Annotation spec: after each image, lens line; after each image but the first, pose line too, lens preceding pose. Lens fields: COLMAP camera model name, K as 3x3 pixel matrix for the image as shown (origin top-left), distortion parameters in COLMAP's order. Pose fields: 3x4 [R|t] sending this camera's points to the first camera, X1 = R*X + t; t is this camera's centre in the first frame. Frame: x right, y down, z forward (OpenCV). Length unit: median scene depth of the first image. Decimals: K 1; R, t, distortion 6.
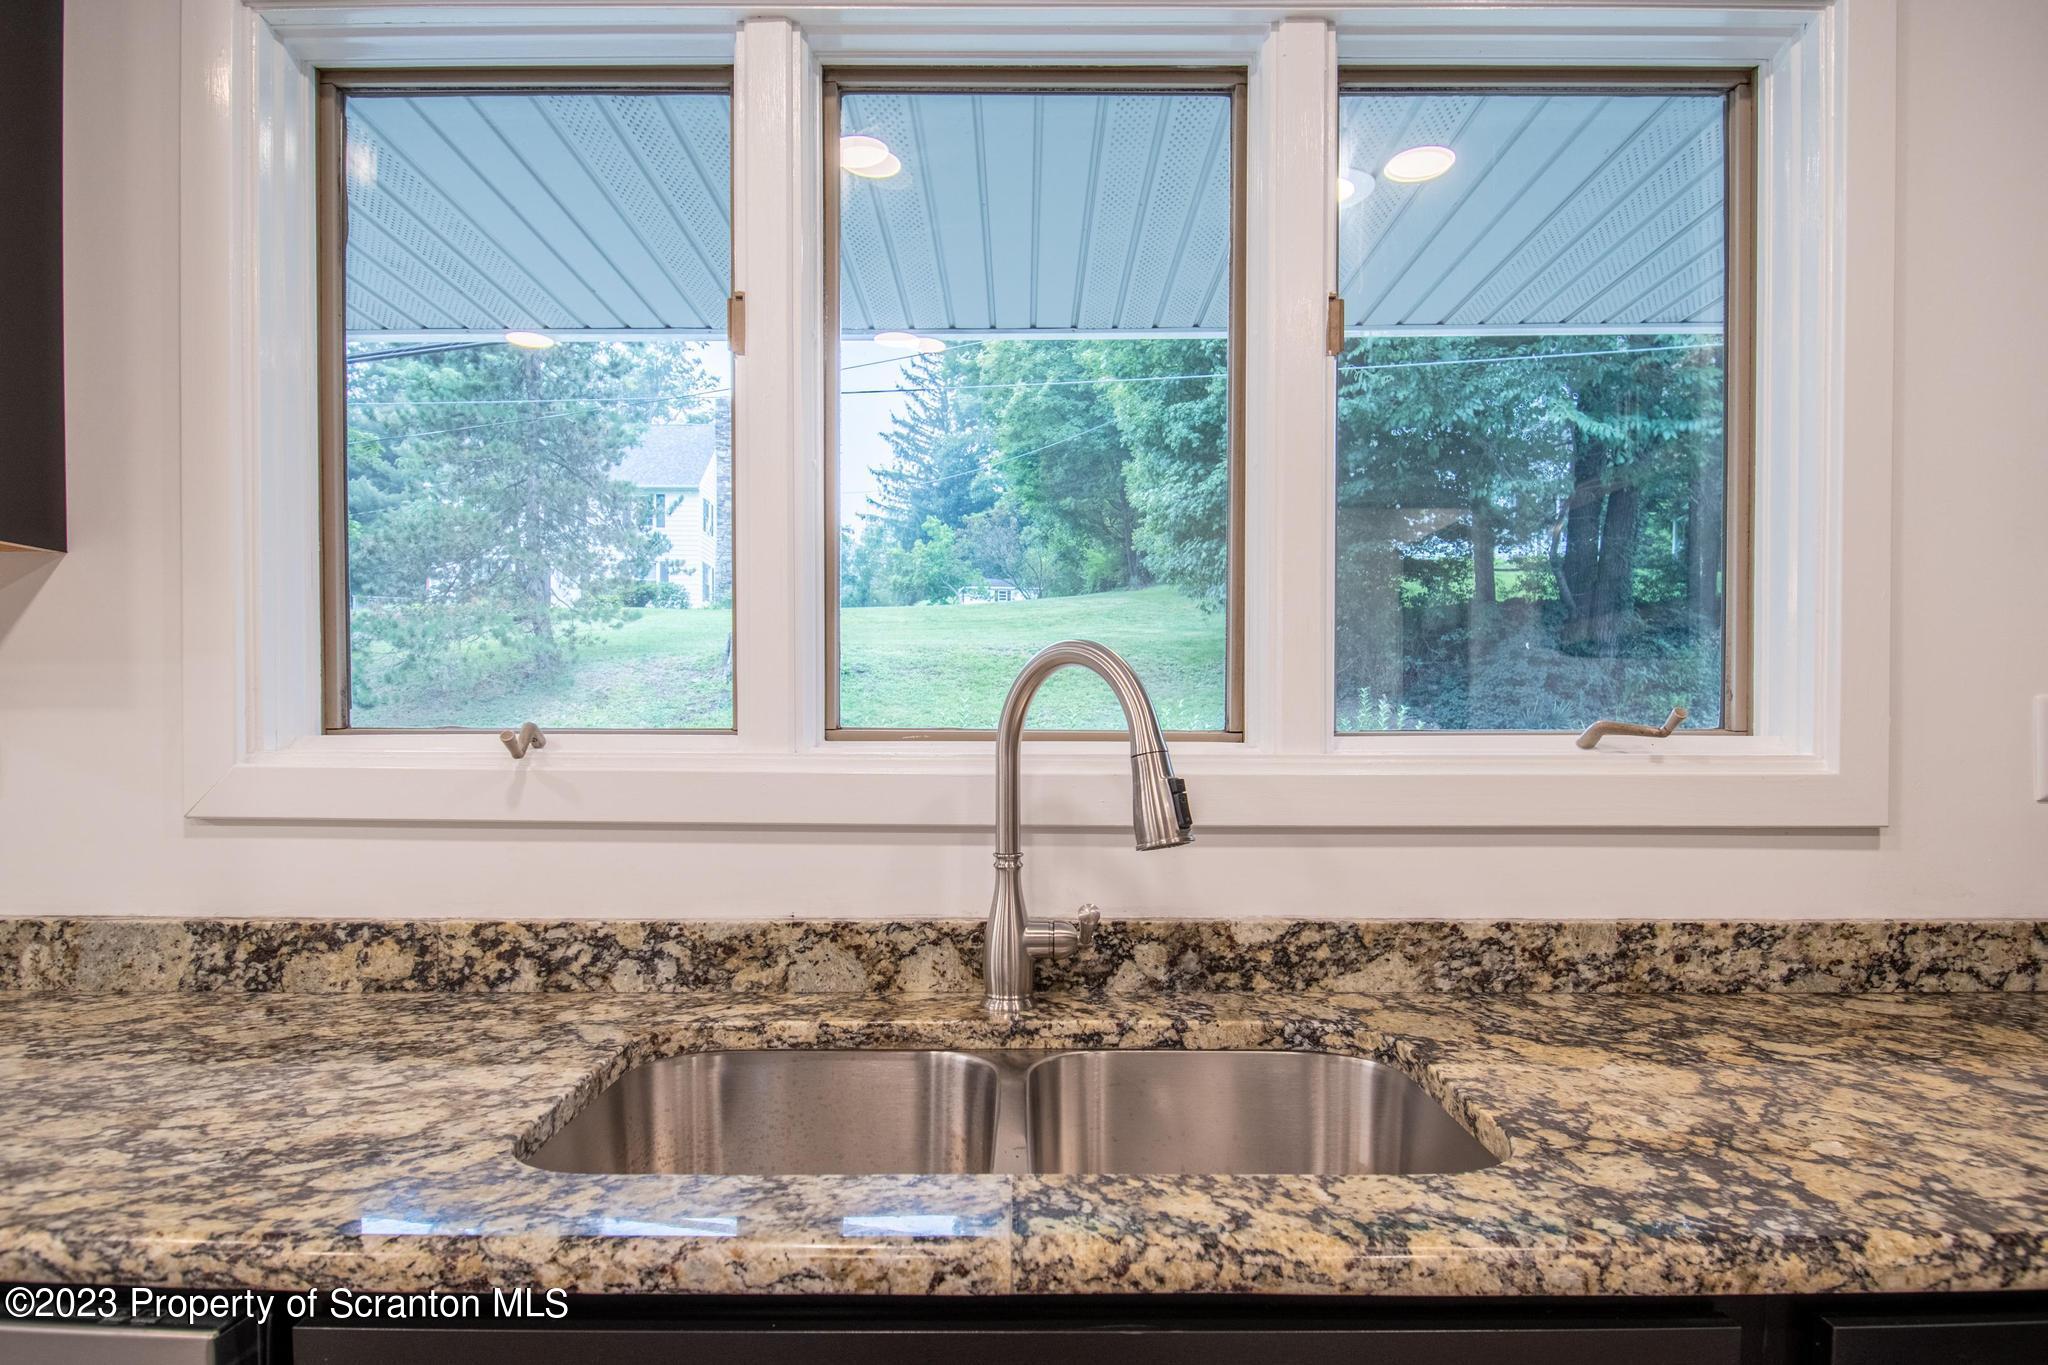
lens RADIAL K [[1166.1, 0, 1021.7], [0, 1166.1, 726.2], [0, 0, 1]] dist [0.019050, -0.037897]
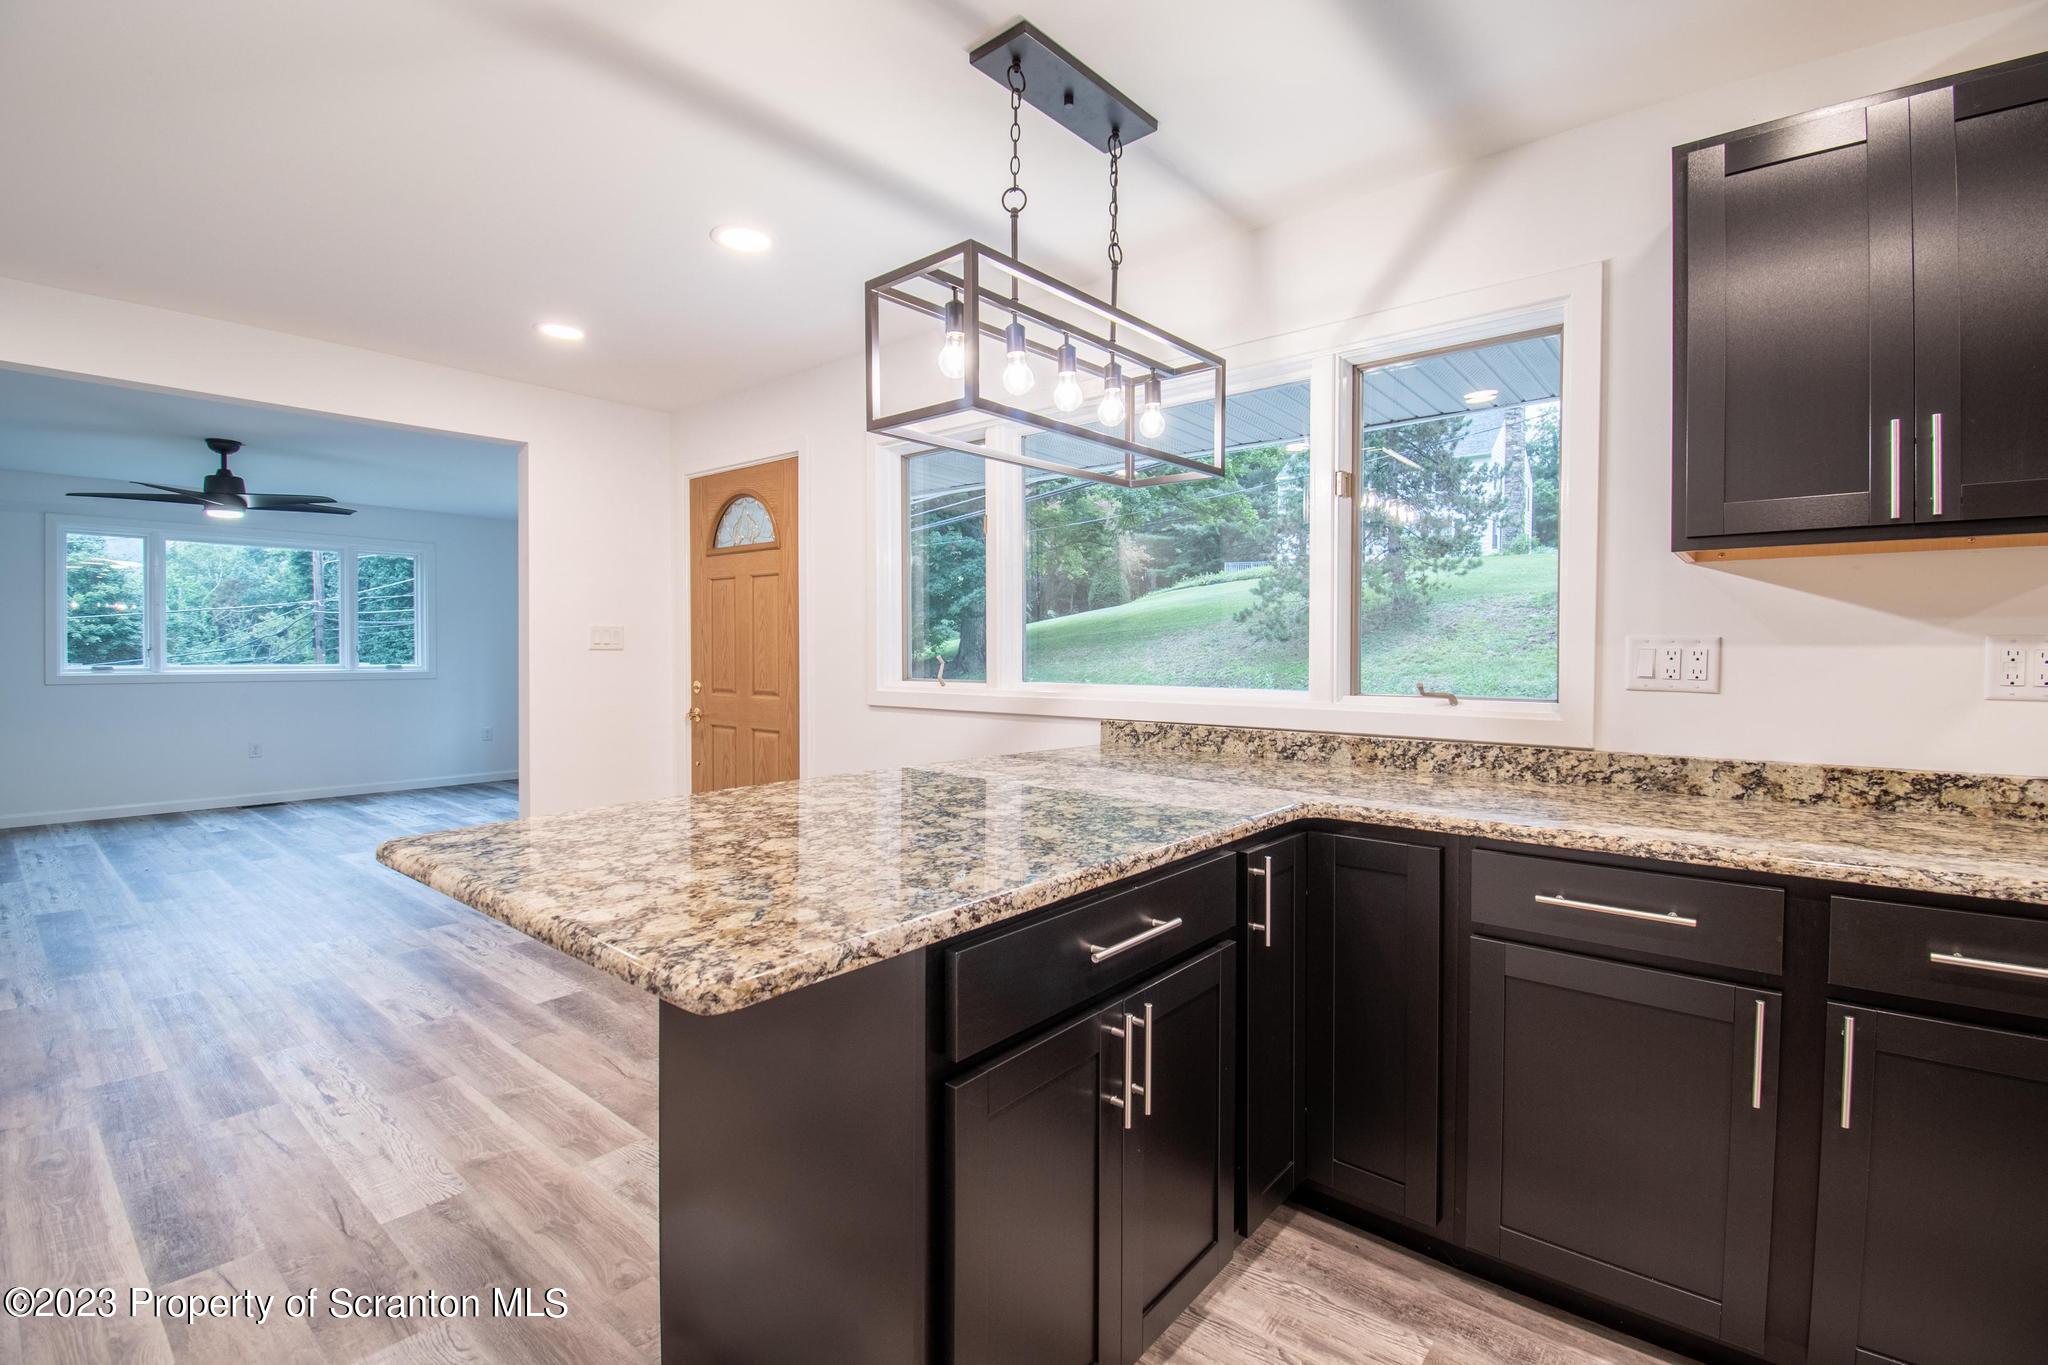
lens RADIAL K [[926.6, 0, 1035.6], [0, 926.6, 660.4], [0, 0, 1]] dist [0.006986, -0.018637]
pose [[0.770328, 0.007455, -0.637604, -1.214345], [-0.003113, 0.999964, 0.007931, 0.001031], [0.637640, -0.004124, 0.770323, -0.834052]]
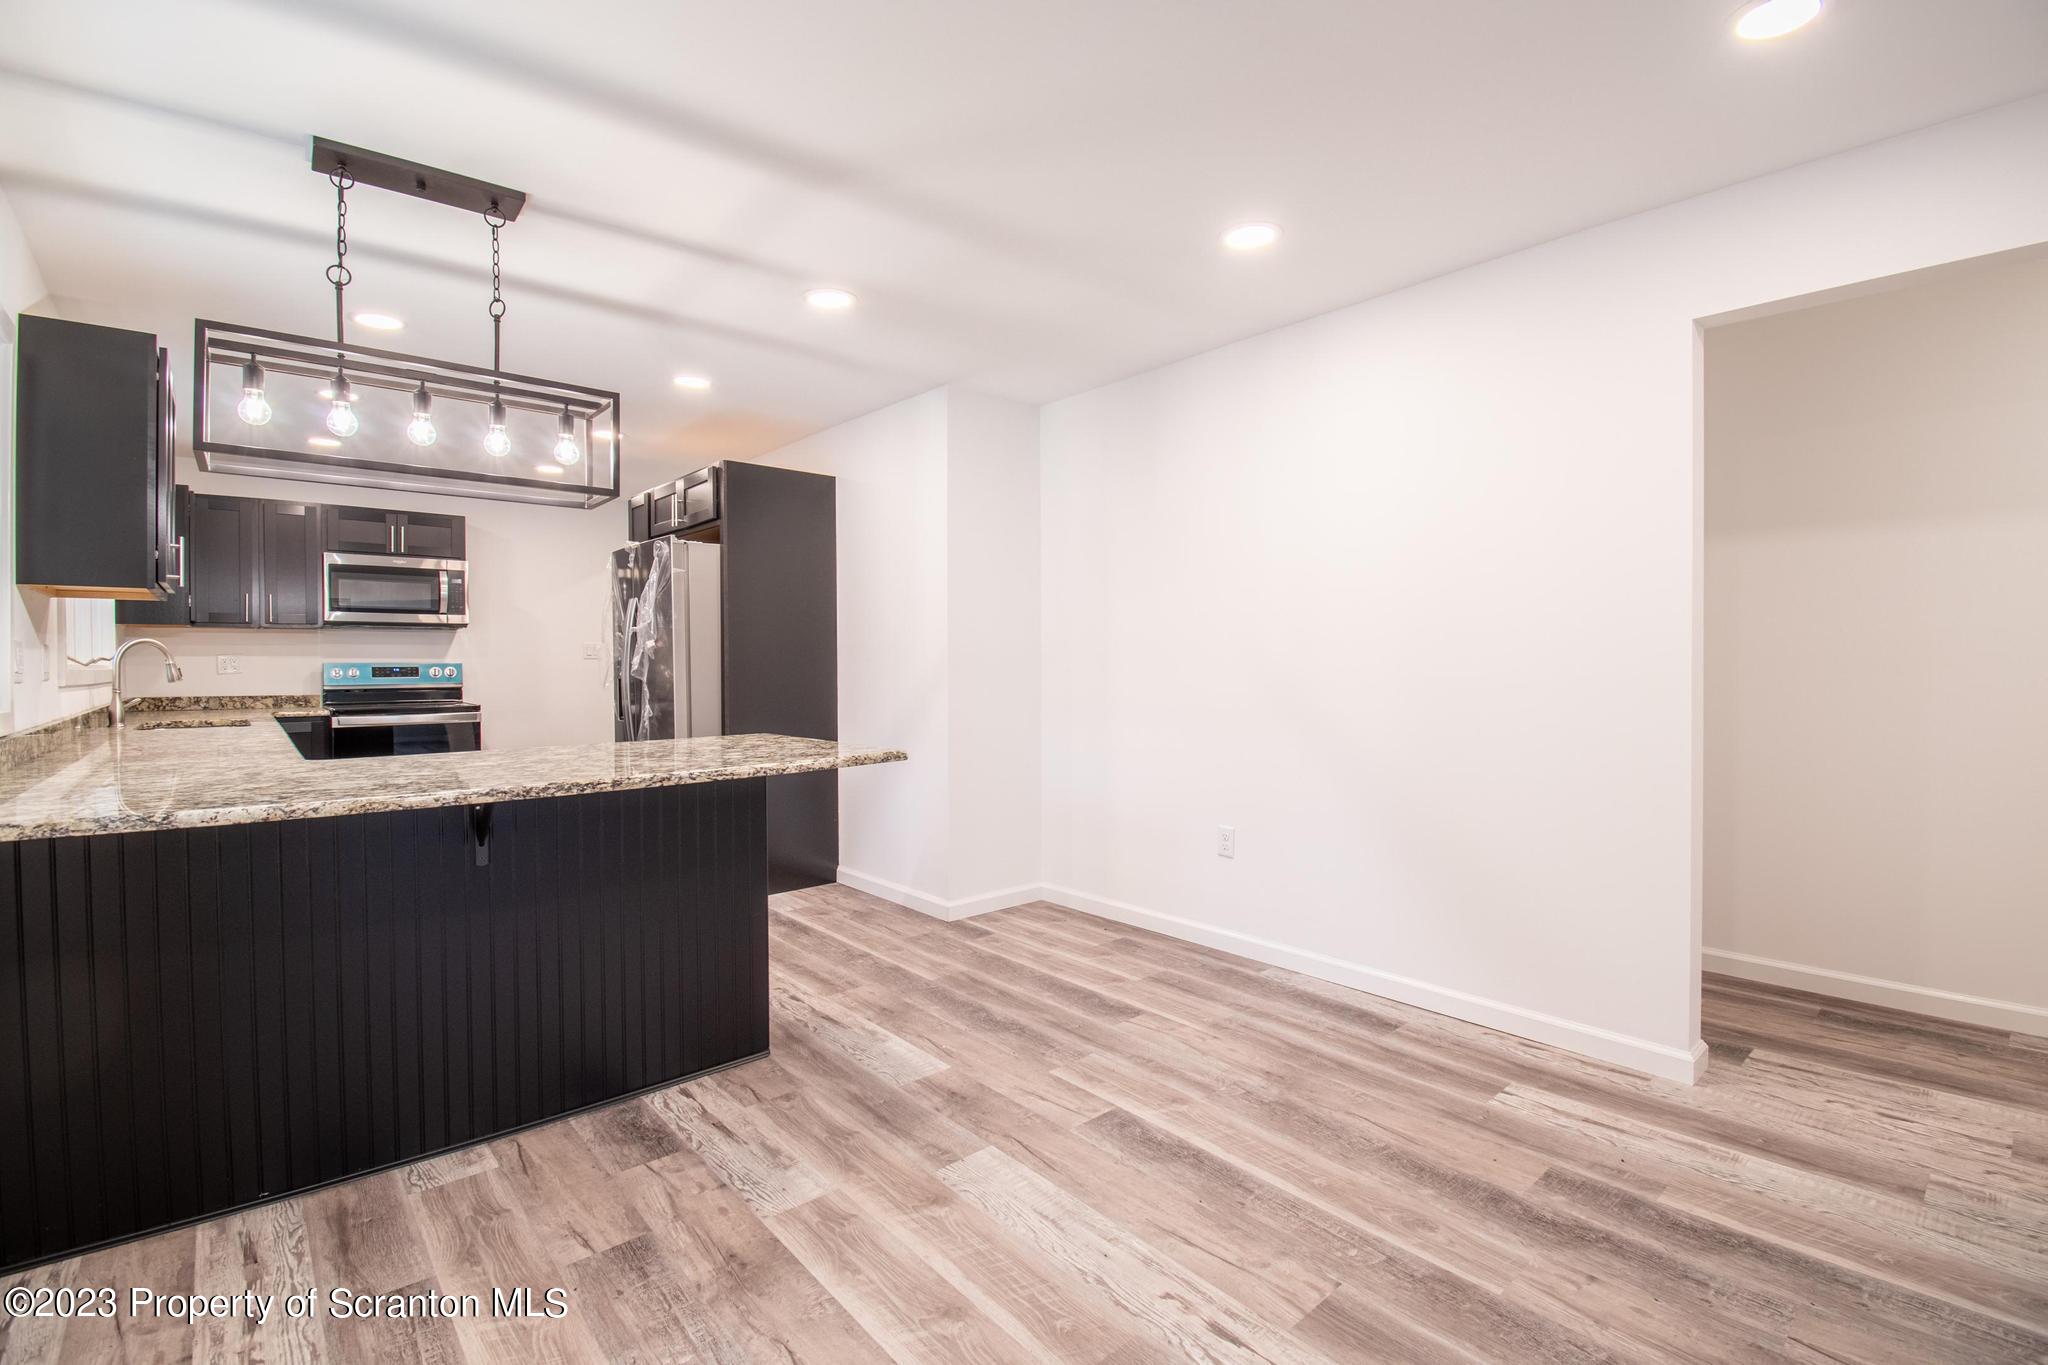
lens RADIAL K [[926.6, 0, 1035.6], [0, 926.6, 660.4], [0, 0, 1]] dist [0.006986, -0.018637]
pose [[-0.659419, 0.003061, 0.751769, -4.269266], [0.006697, 0.999976, 0.001803, 0.025848], [-0.751746, 0.006223, -0.659424, 0.673375]]
